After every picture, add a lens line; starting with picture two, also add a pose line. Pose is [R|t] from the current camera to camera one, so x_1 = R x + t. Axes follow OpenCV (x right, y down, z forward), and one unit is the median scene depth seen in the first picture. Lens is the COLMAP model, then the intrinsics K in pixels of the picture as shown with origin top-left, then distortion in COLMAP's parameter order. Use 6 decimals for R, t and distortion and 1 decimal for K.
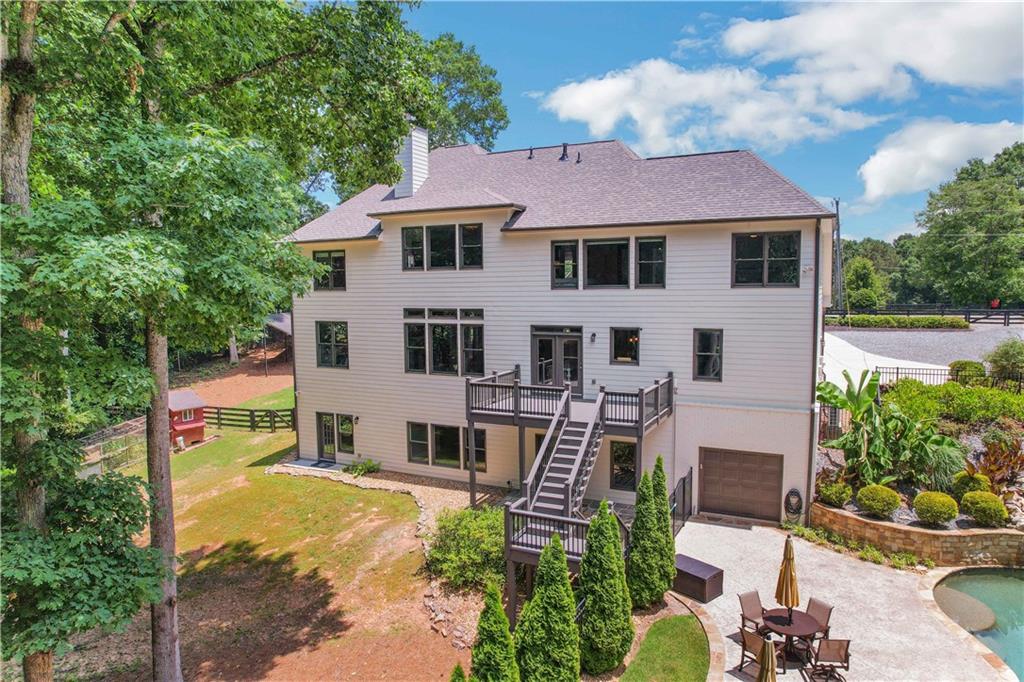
lens RADIAL K [[654.6, 0, 517.4], [0, 654.6, 345.1], [0, 0, 1]] dist [-0.078763, 0.070969]
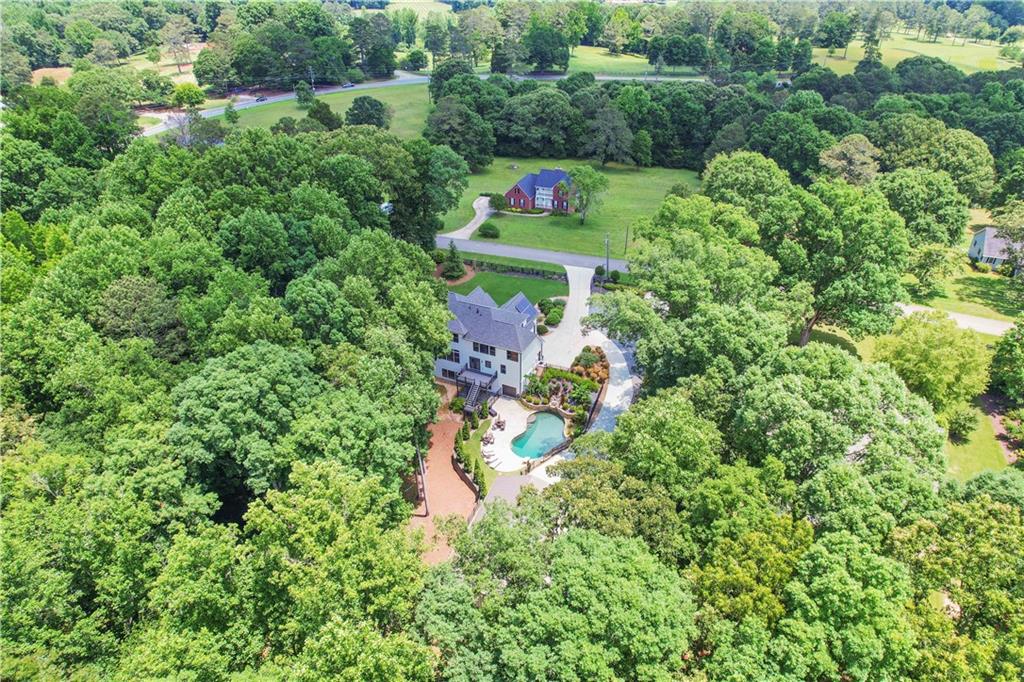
lens RADIAL K [[654.6, 0, 517.4], [0, 654.6, 345.1], [0, 0, 1]] dist [-0.078763, 0.070969]
pose [[0.999838, -0.003842, 0.017578, 0.289377], [-0.004284, 0.898034, 0.439906, -2.212603], [-0.017476, -0.439910, 0.897872, -3.229563]]
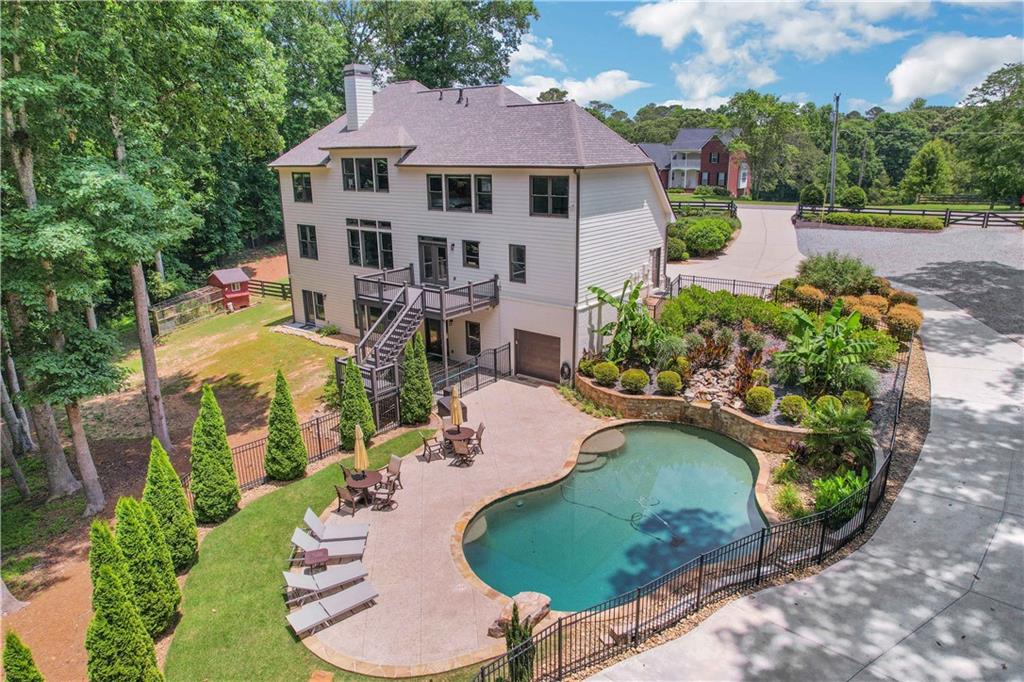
lens RADIAL K [[654.6, 0, 517.4], [0, 654.6, 345.1], [0, 0, 1]] dist [-0.078763, 0.070969]
pose [[0.980628, 0.056152, -0.187658, 0.518571], [-0.017302, 0.979116, 0.202567, -0.089483], [0.195113, -0.195396, 0.961120, -0.345261]]
